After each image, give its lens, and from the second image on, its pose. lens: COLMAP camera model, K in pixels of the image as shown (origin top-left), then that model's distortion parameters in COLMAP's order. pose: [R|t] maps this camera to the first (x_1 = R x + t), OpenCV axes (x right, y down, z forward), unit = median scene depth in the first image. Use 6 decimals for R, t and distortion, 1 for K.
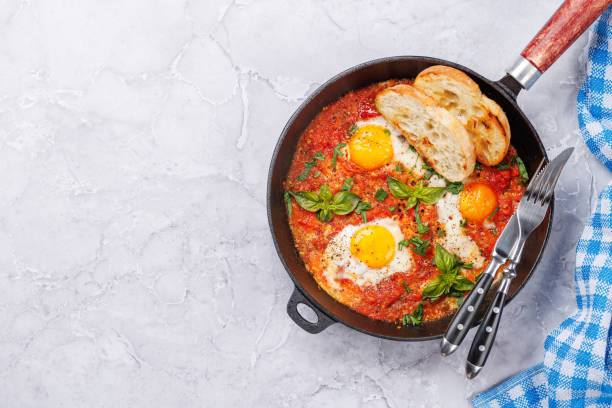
lens RADIAL K [[1873.9, 0, 302.3], [0, 1873.9, 207.1], [0, 0, 1]] dist [-0.005886, 0.000000]
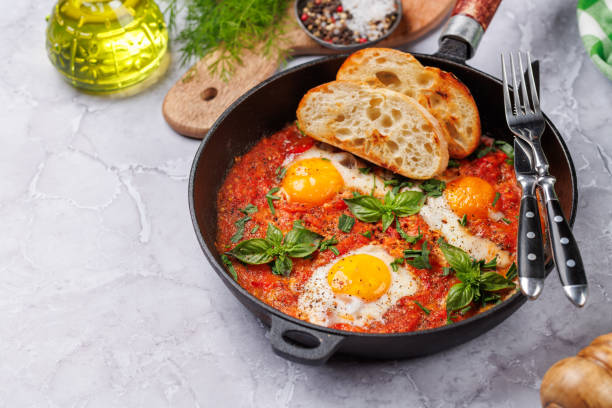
lens RADIAL K [[1873.9, 0, 292.7], [0, 1873.9, 274.4], [0, 0, 1]] dist [-0.005886, 0.000000]
pose [[0.946896, -0.262951, 0.185052, -0.119685], [0.321367, 0.755106, -0.571436, 0.424019], [0.010526, 0.600560, 0.799511, 0.420140]]
